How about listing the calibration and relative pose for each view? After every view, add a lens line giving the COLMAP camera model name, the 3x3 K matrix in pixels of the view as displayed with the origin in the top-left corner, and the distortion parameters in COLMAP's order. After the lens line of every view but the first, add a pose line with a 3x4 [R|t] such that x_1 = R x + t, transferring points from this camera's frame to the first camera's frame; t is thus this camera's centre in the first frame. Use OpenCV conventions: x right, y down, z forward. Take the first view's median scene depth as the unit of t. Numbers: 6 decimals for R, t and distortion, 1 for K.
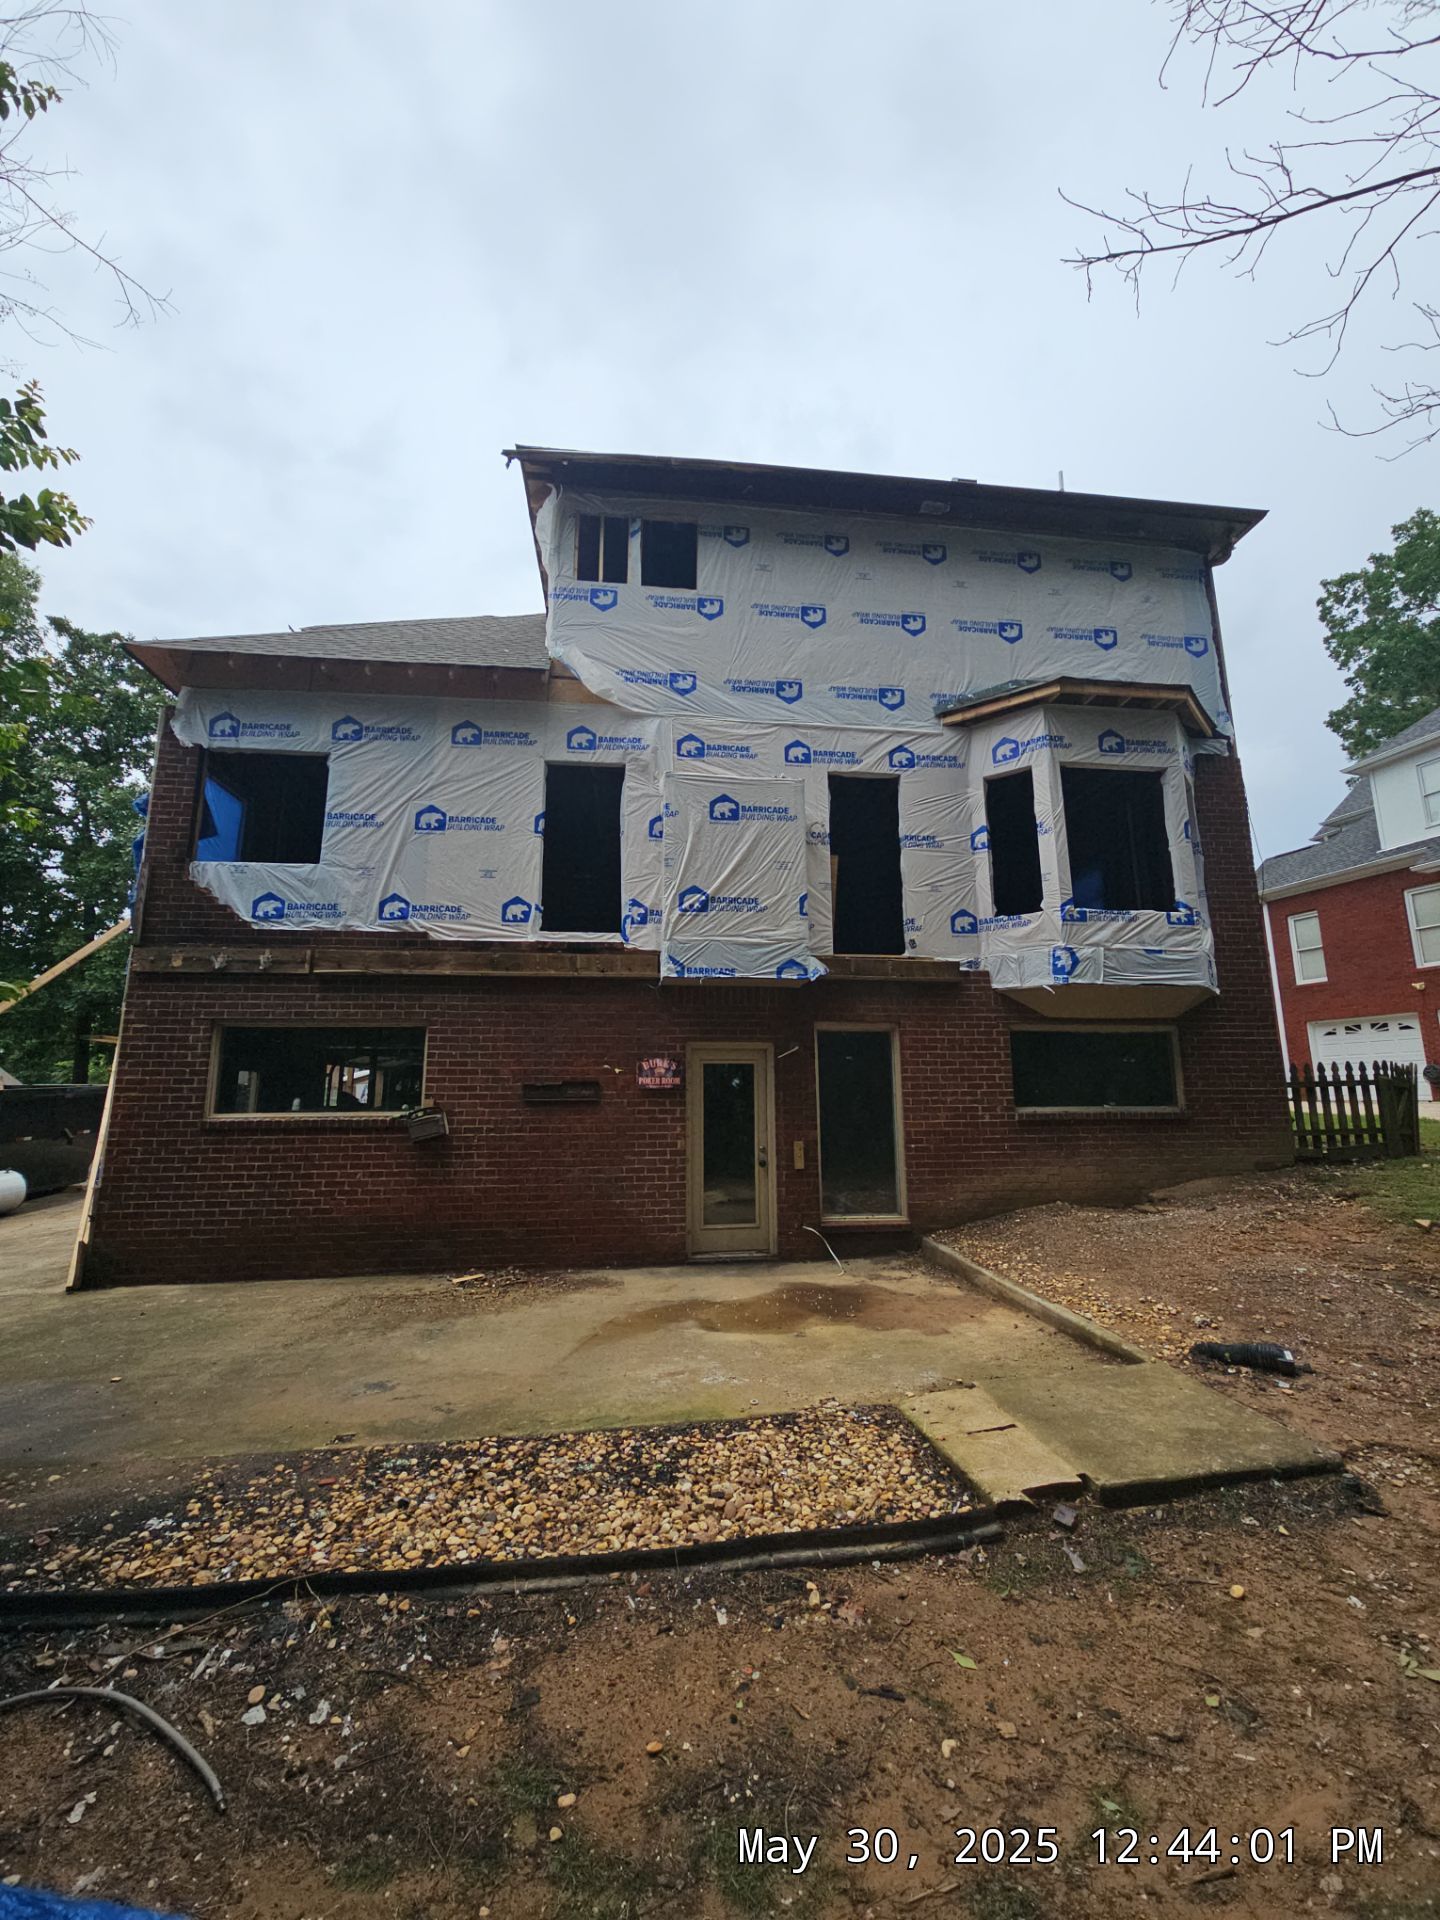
lens RADIAL K [[782.1, 0, 724.0], [0, 782.1, 946.8], [0, 0, 1]] dist [-0.004446, 0.004910]
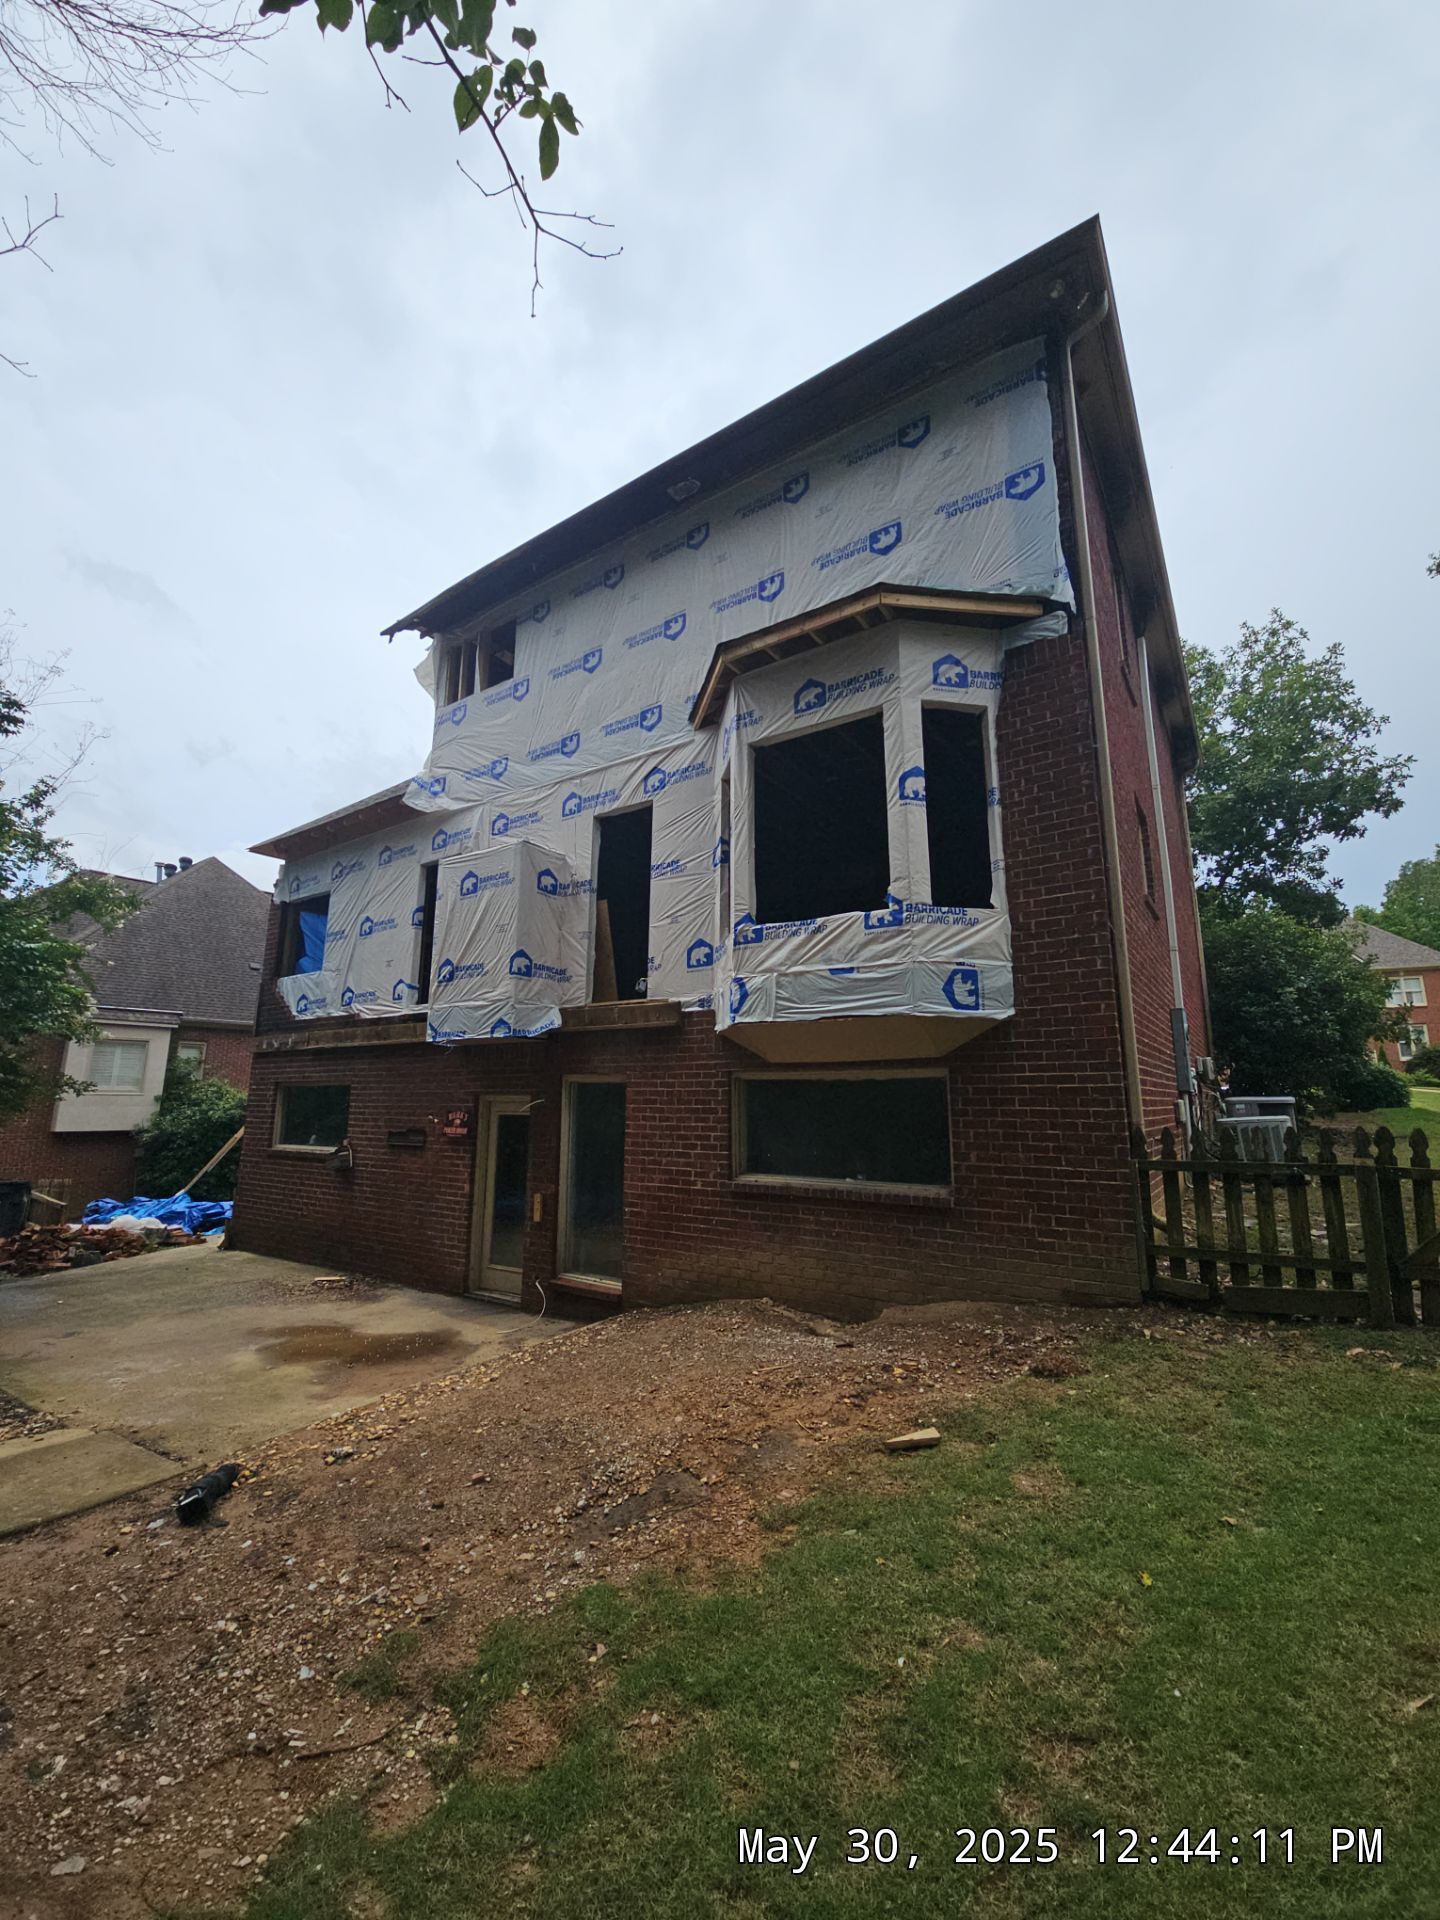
lens RADIAL K [[782.1, 0, 724.0], [0, 782.1, 946.8], [0, 0, 1]] dist [-0.004446, 0.004910]
pose [[0.752812, -0.120762, -0.647063, 0.930996], [0.116582, 0.991947, -0.049493, 0.006982], [0.647829, -0.038177, 0.760828, 0.375804]]
